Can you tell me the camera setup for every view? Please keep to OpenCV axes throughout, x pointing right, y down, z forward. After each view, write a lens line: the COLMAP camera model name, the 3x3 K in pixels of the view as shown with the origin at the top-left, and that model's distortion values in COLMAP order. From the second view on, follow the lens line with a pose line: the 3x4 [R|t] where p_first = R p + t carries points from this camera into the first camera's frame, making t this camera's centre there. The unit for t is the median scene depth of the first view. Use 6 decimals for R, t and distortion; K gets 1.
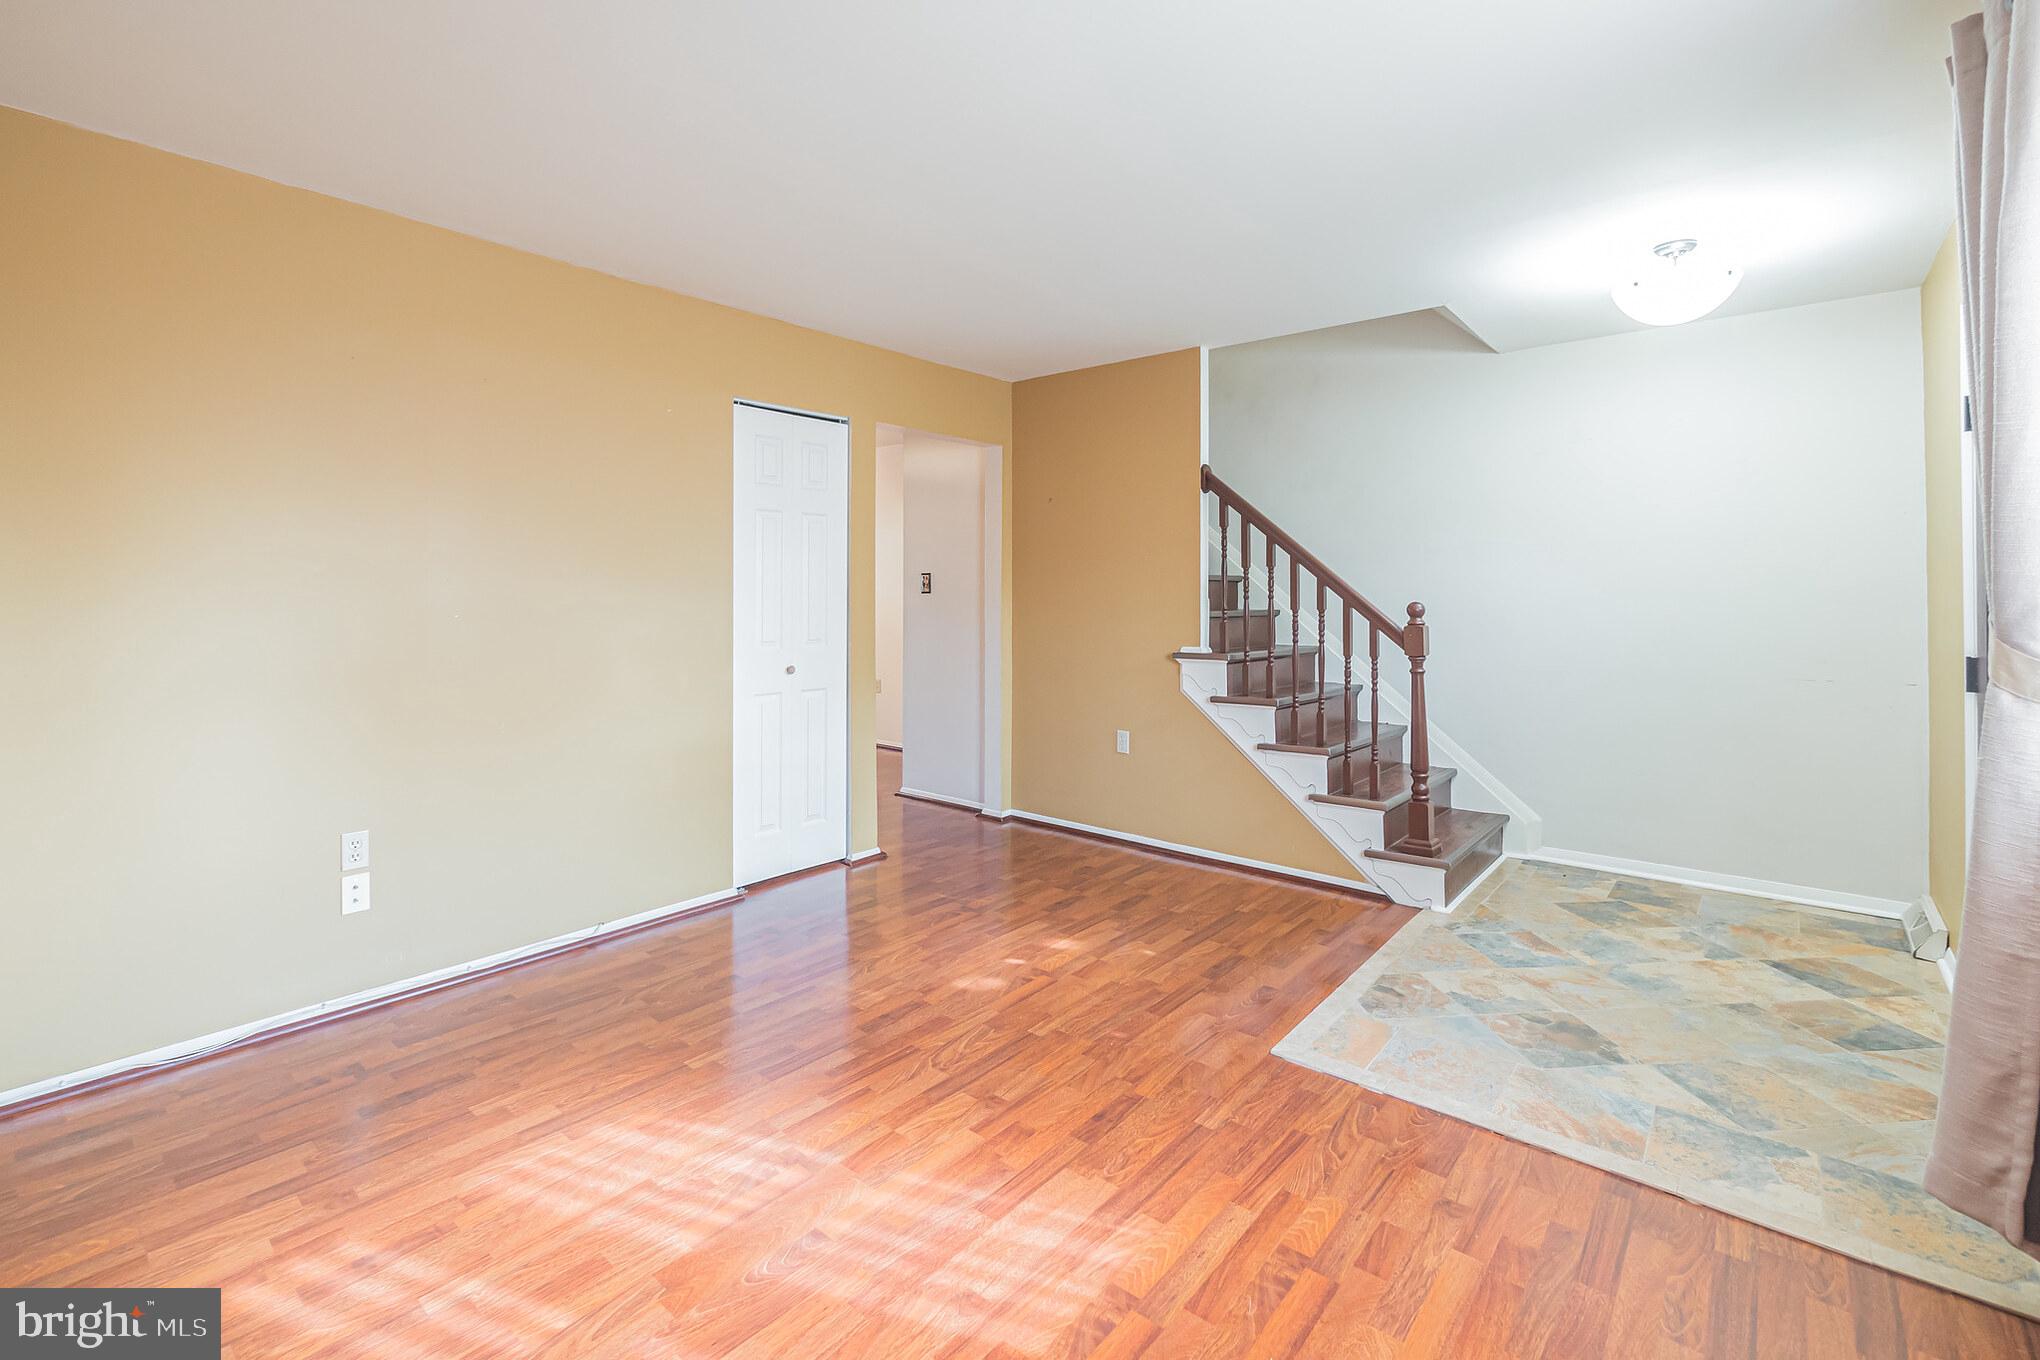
lens RADIAL K [[885.2, 0, 1010.3], [0, 885.2, 594.9], [0, 0, 1]] dist [-0.006699, -0.000138]
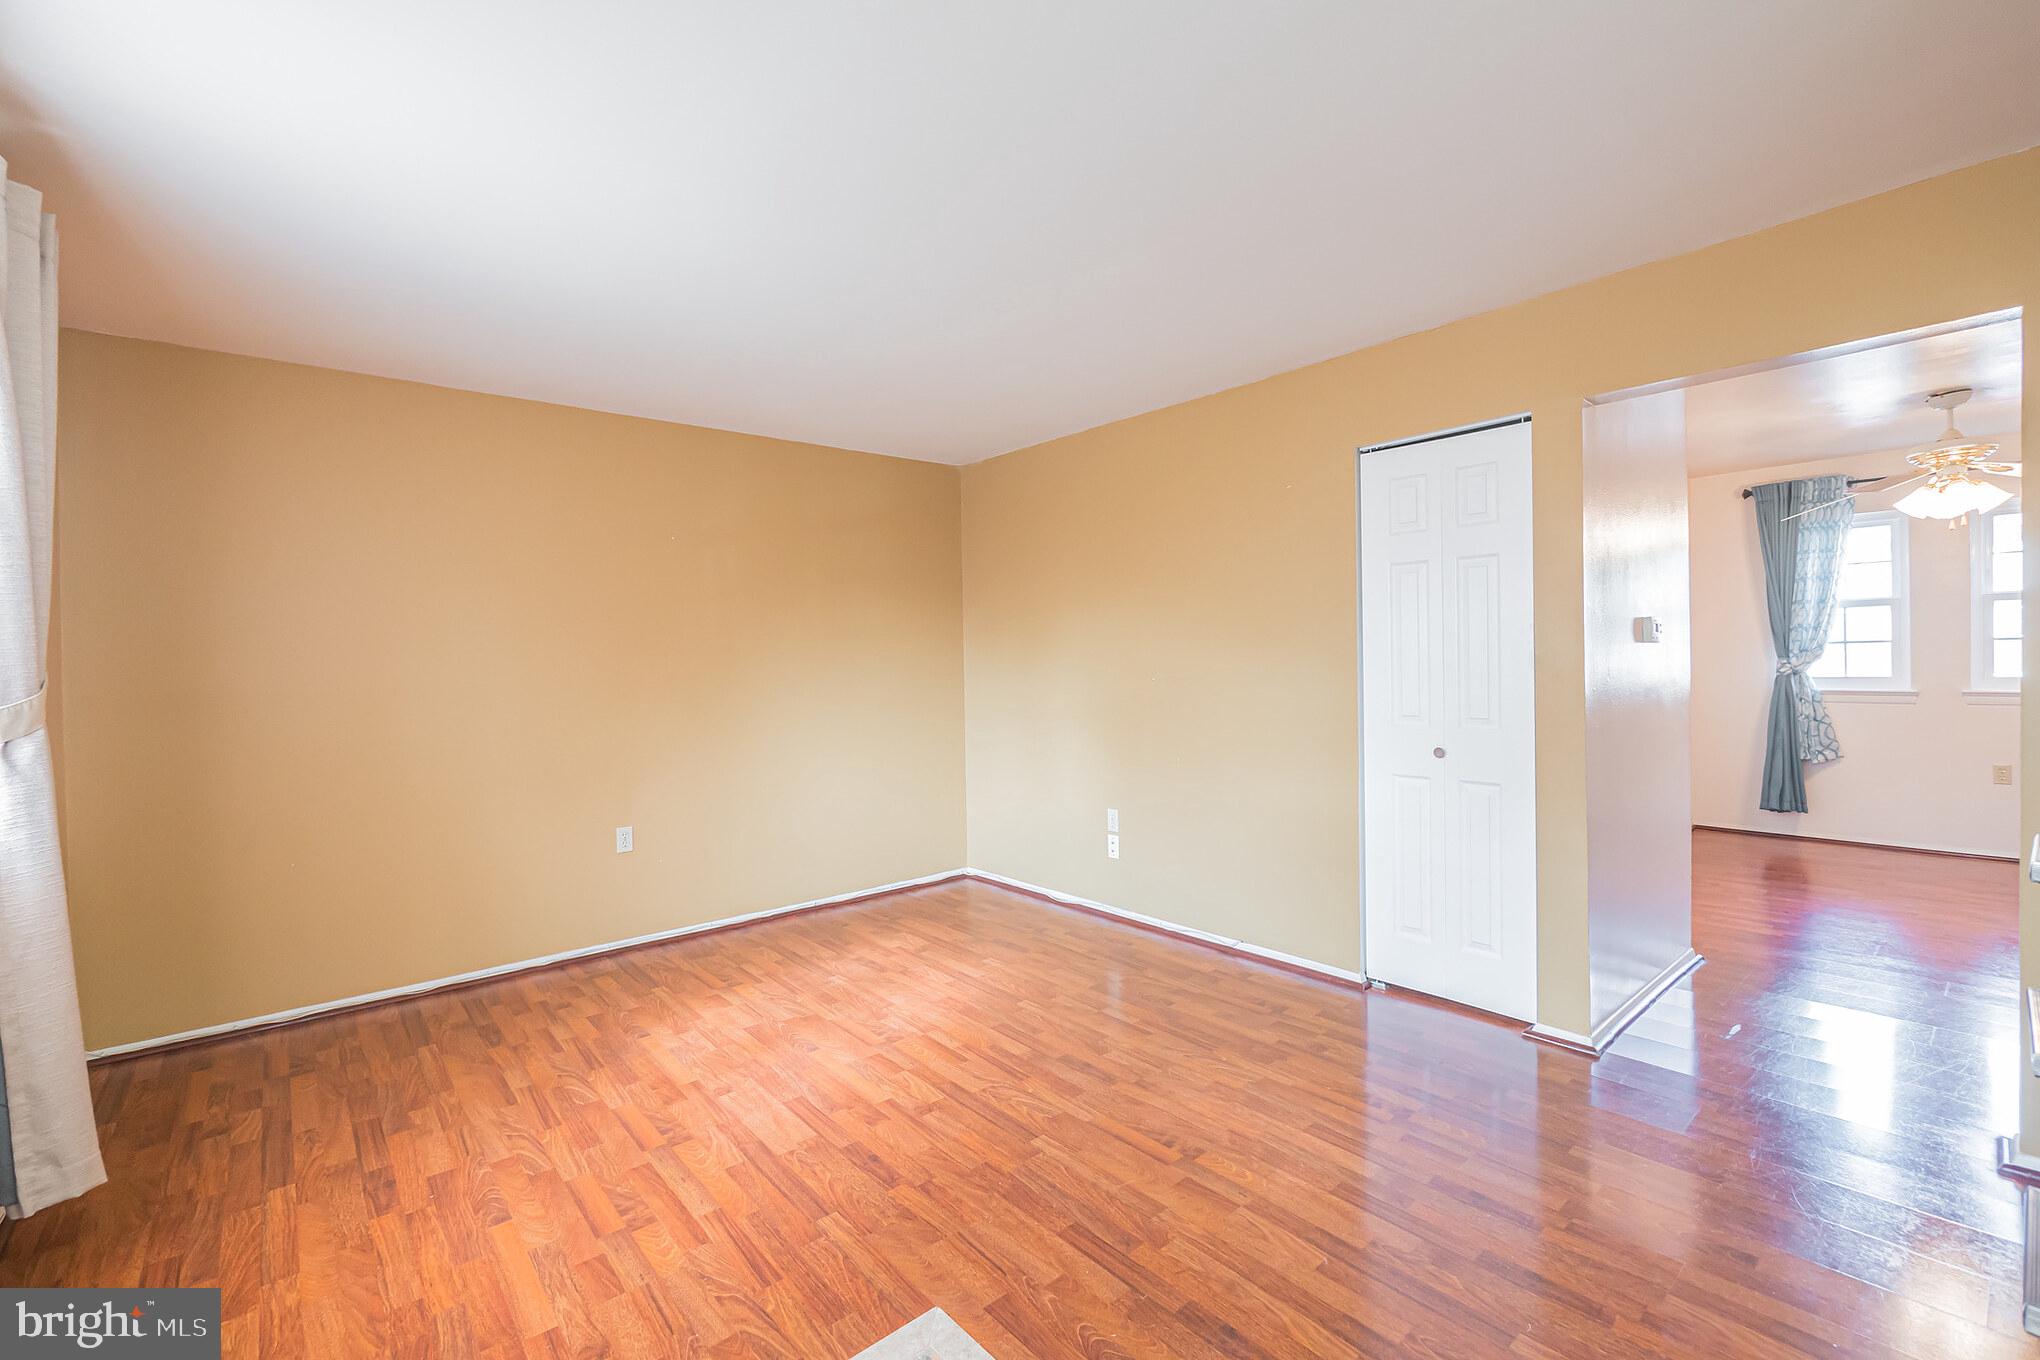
lens RADIAL K [[885.2, 0, 1026.4], [0, 885.2, 670.7], [0, 0, 1]] dist [-0.006699, -0.000138]
pose [[-0.152795, 0.010613, -0.988201, 1.104027], [0.016633, 0.999828, 0.008166, -0.007281], [0.988118, -0.015189, -0.152945, 1.328225]]
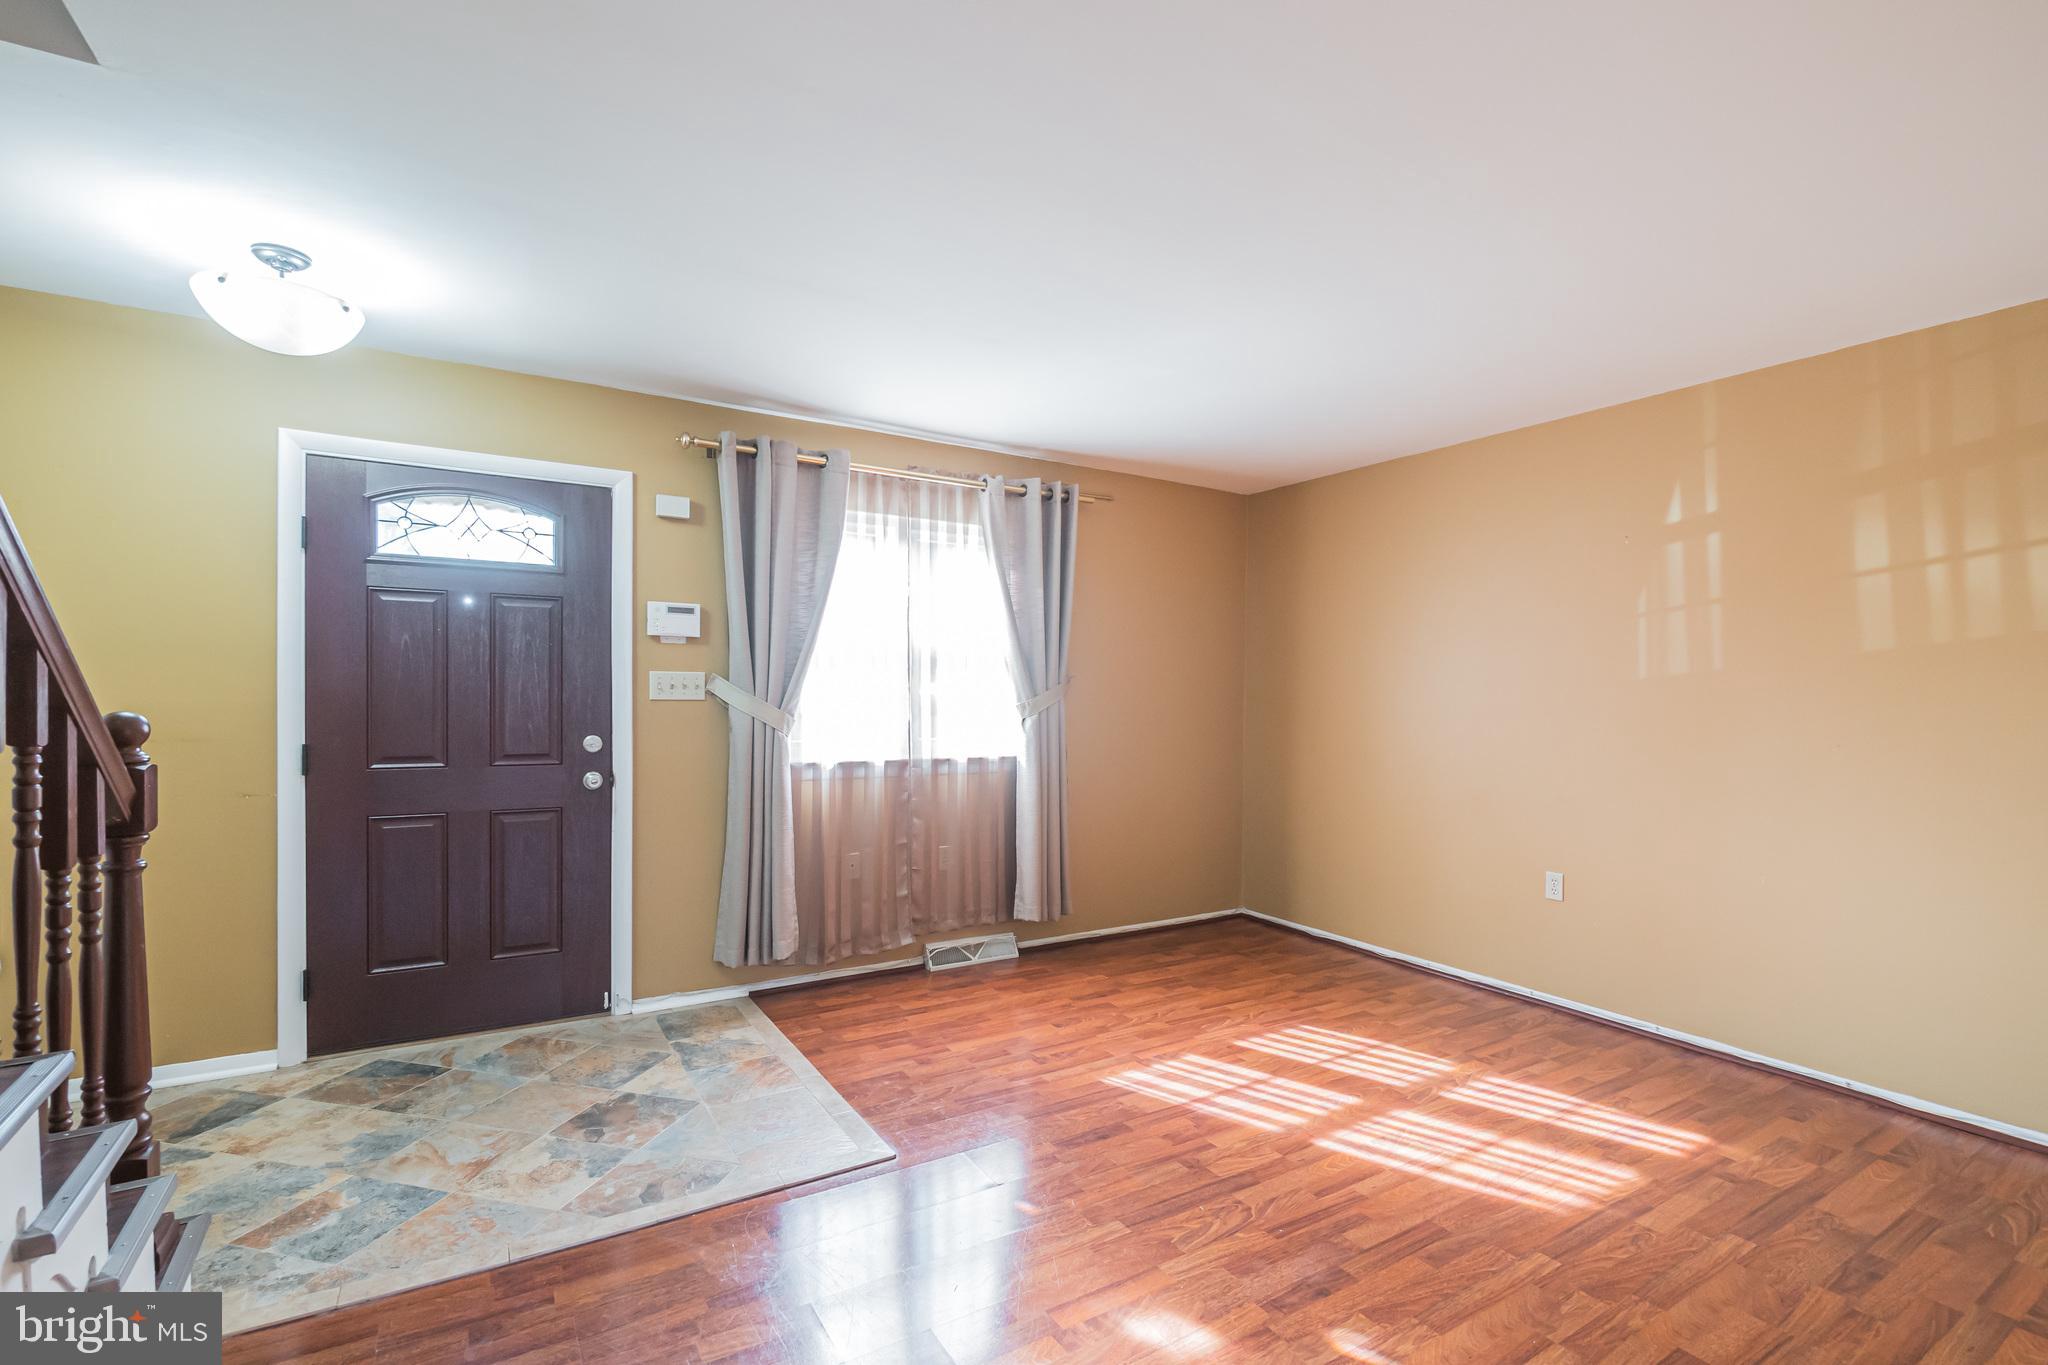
lens RADIAL K [[902.2, 0, 1019.4], [0, 902.2, 693.6], [0, 0, 1]] dist [-0.003649, 0.000275]
pose [[-0.949432, -0.013753, 0.313673, -0.158358], [-0.014099, 0.999900, 0.001168, 0.002330], [-0.313657, -0.003314, -0.949530, 2.128720]]
